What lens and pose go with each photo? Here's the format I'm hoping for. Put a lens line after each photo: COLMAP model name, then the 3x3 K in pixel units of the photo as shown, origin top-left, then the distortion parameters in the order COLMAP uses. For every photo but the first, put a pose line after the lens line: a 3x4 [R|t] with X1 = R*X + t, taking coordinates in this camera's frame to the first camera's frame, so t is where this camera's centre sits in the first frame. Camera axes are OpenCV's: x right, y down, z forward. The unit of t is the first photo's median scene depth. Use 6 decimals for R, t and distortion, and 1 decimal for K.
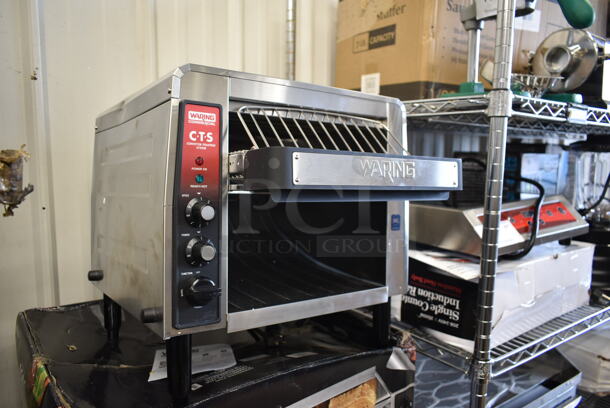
lens RADIAL K [[460.5, 0, 308.0], [0, 460.5, 205.3], [0, 0, 1]] dist [-0.031243, 0.000927]
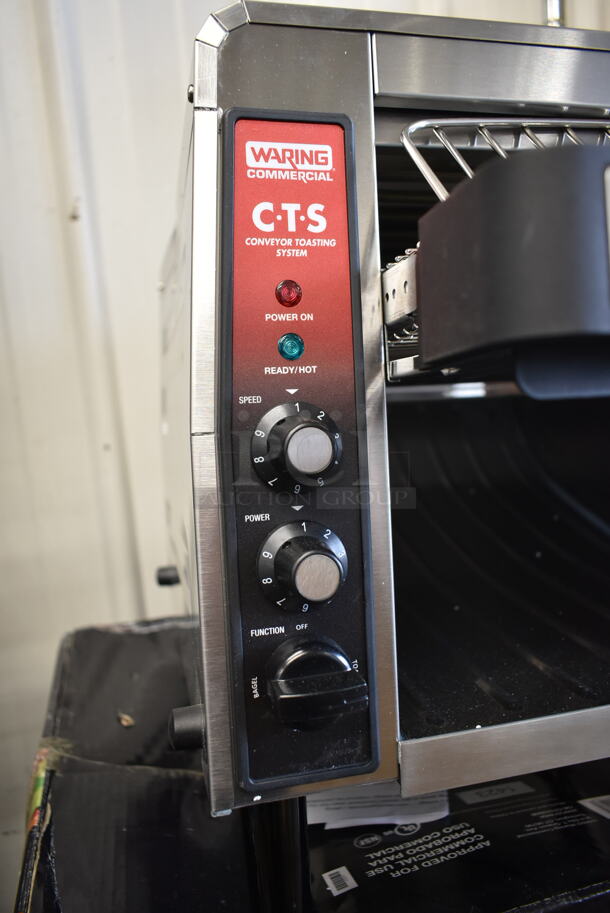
lens RADIAL K [[689.2, 0, 305.0], [0, 689.2, 456.5], [0, 0, 1]] dist [-0.031243, 0.000927]
pose [[0.920637, -0.032355, -0.389076, -0.036429], [0.047358, 0.998456, 0.029028, 0.006695], [0.387536, -0.045151, 0.920748, 0.534945]]
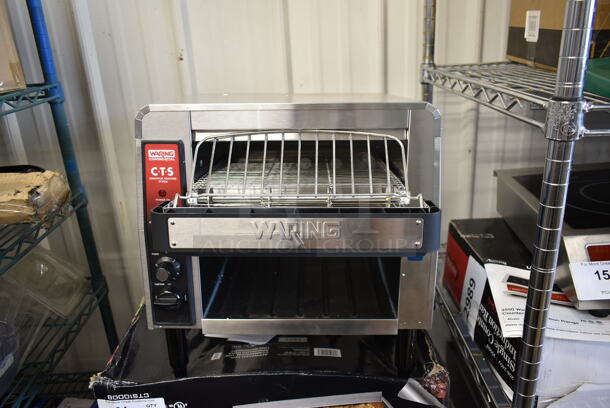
lens RADIAL K [[460.5, 0, 308.0], [0, 460.5, 205.3], [0, 0, 1]] dist [-0.031243, 0.000927]
pose [[0.801175, 0.153779, -0.578334, 0.689067], [-0.011659, 0.970247, 0.241838, -0.336020], [0.598316, -0.187012, 0.779131, 0.326605]]
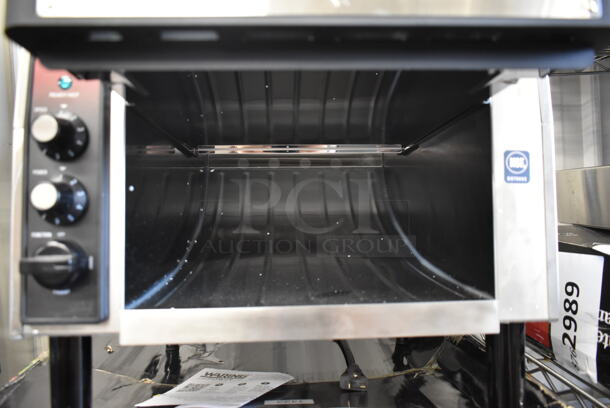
lens RADIAL K [[460.5, 0, 308.0], [0, 460.5, 205.3], [0, 0, 1]] dist [-0.031243, 0.000927]
pose [[0.836157, -0.040304, -0.547008, 0.362463], [0.004025, 0.997721, -0.067361, 0.147381], [0.548476, 0.054122, 0.834413, 0.662746]]
